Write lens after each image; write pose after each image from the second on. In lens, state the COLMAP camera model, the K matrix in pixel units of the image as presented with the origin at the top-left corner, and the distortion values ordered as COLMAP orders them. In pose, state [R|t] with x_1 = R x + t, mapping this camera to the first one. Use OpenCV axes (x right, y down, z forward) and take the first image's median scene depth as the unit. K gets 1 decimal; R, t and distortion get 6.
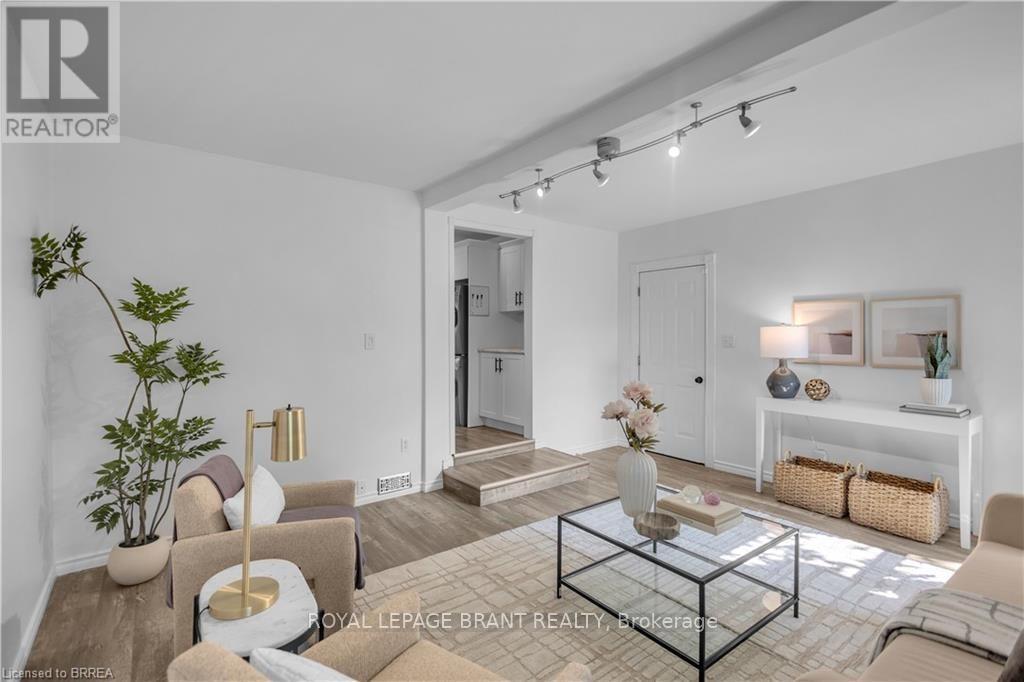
lens RADIAL K [[471.3, 0, 504.3], [0, 471.3, 336.7], [0, 0, 1]] dist [0.010372, -0.001165]
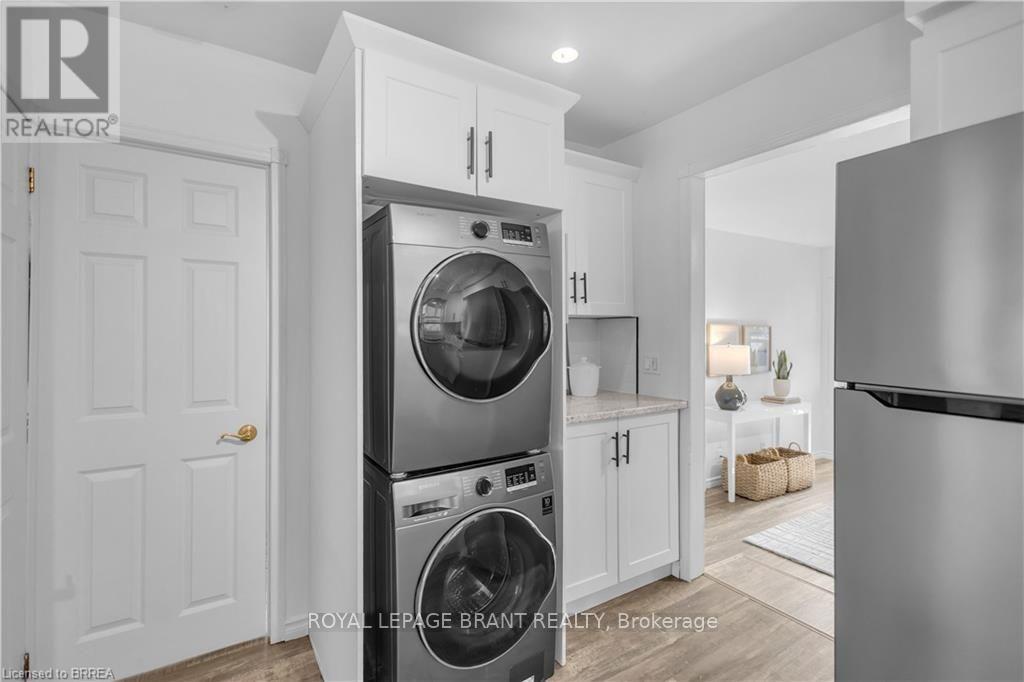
lens RADIAL K [[471.3, 0, 510.2], [0, 471.3, 335.8], [0, 0, 1]] dist [0.010372, -0.001165]
pose [[0.070830, 0.001206, 0.997488, -0.618628], [0.003254, 0.999994, -0.001440, -0.049092], [-0.997483, 0.003348, 0.070825, 1.589915]]
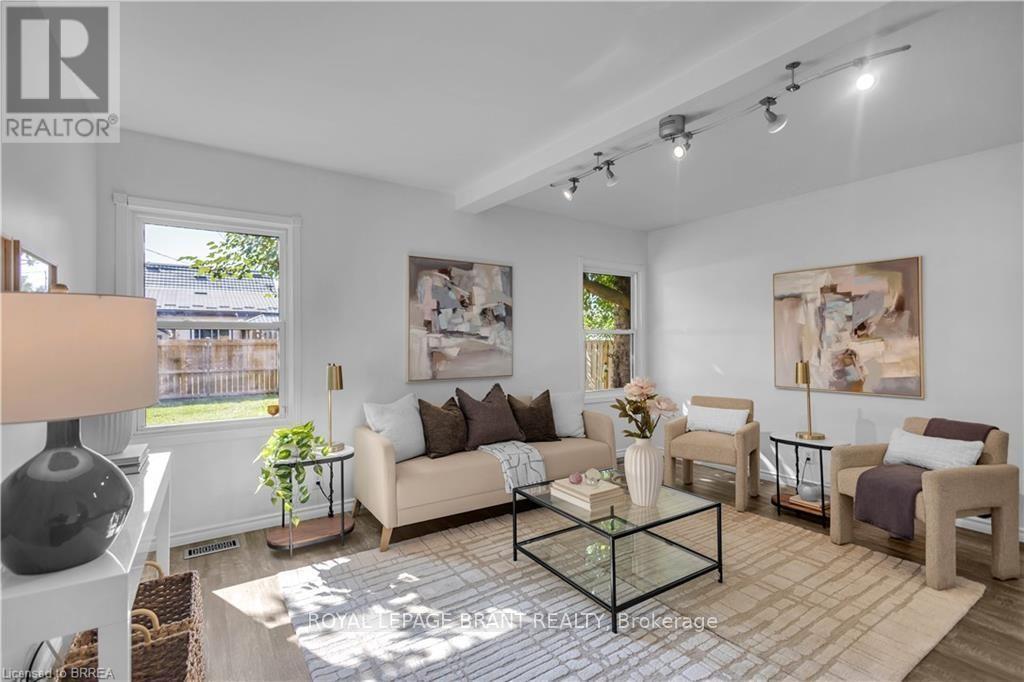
lens RADIAL K [[471.3, 0, 509.8], [0, 471.3, 335.5], [0, 0, 1]] dist [0.010372, -0.001165]
pose [[-0.999040, 0.006666, 0.043293, 0.359161], [0.006781, 0.999974, 0.002517, 0.002050], [-0.043275, 0.002808, -0.999059, 1.391980]]
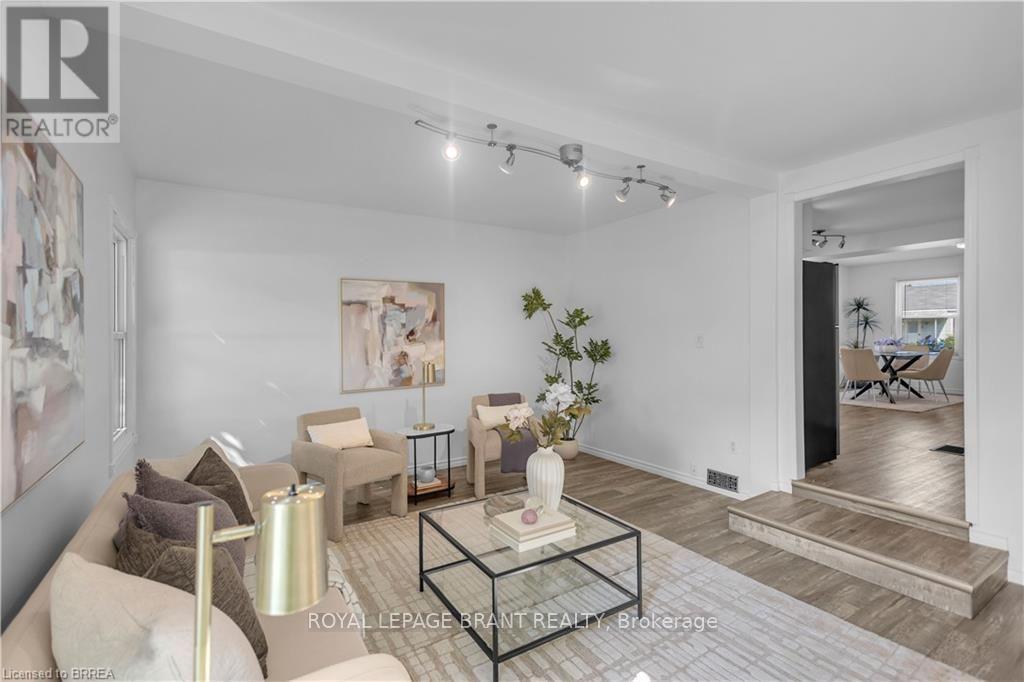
lens RADIAL K [[471.3, 0, 511.3], [0, 471.3, 334.9], [0, 0, 1]] dist [0.010372, -0.001165]
pose [[-0.068246, 0.005768, -0.997652, 0.893789], [-0.000021, 0.999983, 0.005783, -0.010957], [0.997669, 0.000415, -0.068245, 0.678108]]
